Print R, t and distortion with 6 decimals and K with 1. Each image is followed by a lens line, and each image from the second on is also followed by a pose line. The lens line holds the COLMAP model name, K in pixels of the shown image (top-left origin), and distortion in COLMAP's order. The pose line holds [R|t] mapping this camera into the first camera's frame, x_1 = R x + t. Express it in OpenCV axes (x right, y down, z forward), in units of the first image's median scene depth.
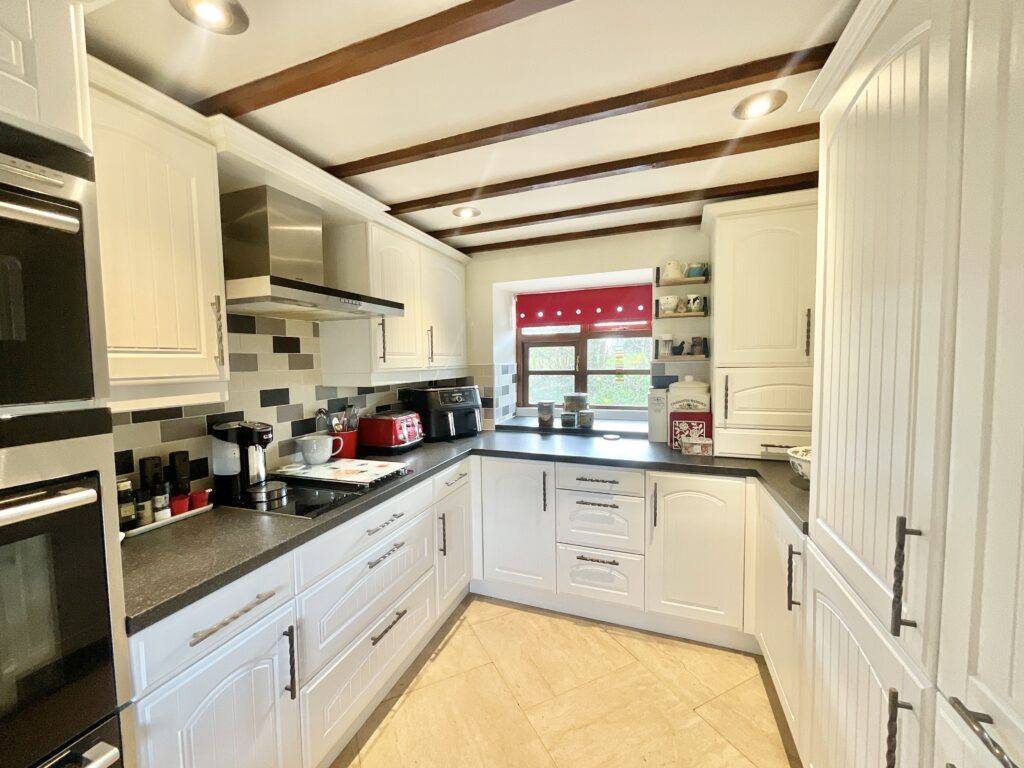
lens RADIAL K [[416.9, 0, 508.3], [0, 416.9, 384.8], [0, 0, 1]] dist [-0.005352, 0.000766]
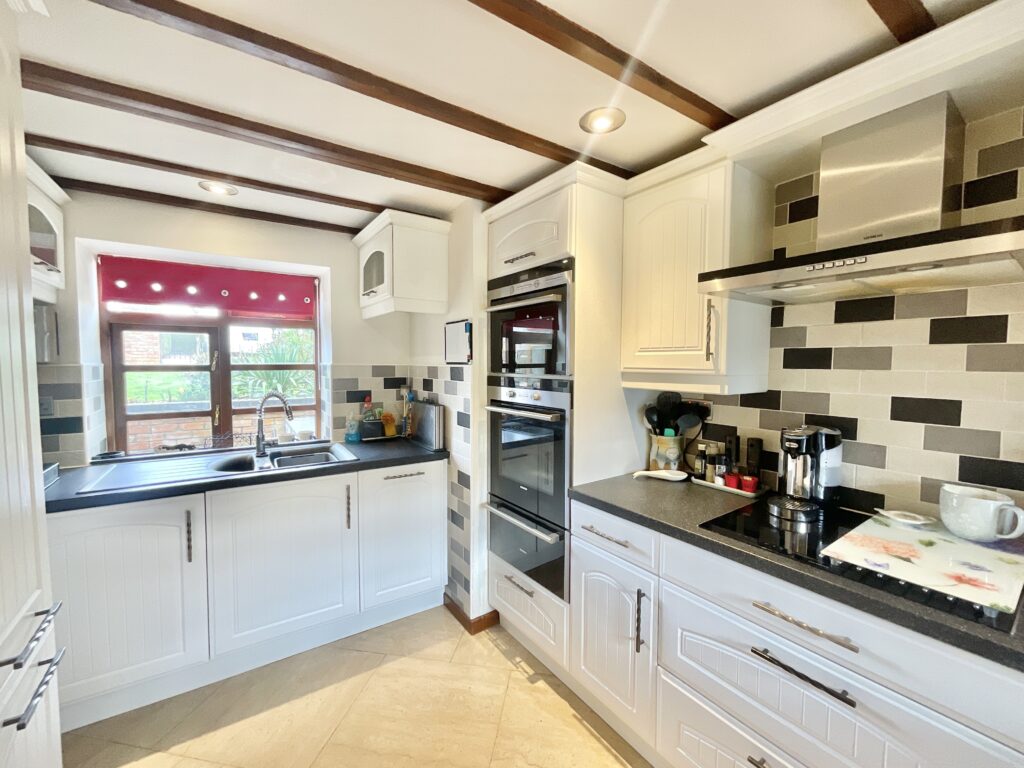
lens RADIAL K [[416.9, 0, 510.3], [0, 416.9, 382.1], [0, 0, 1]] dist [-0.005352, 0.000766]
pose [[-0.575644, 0.055983, -0.815781, 0.432125], [-0.040583, 0.994468, 0.096882, -0.062113], [0.816692, 0.088877, -0.570188, 0.971173]]
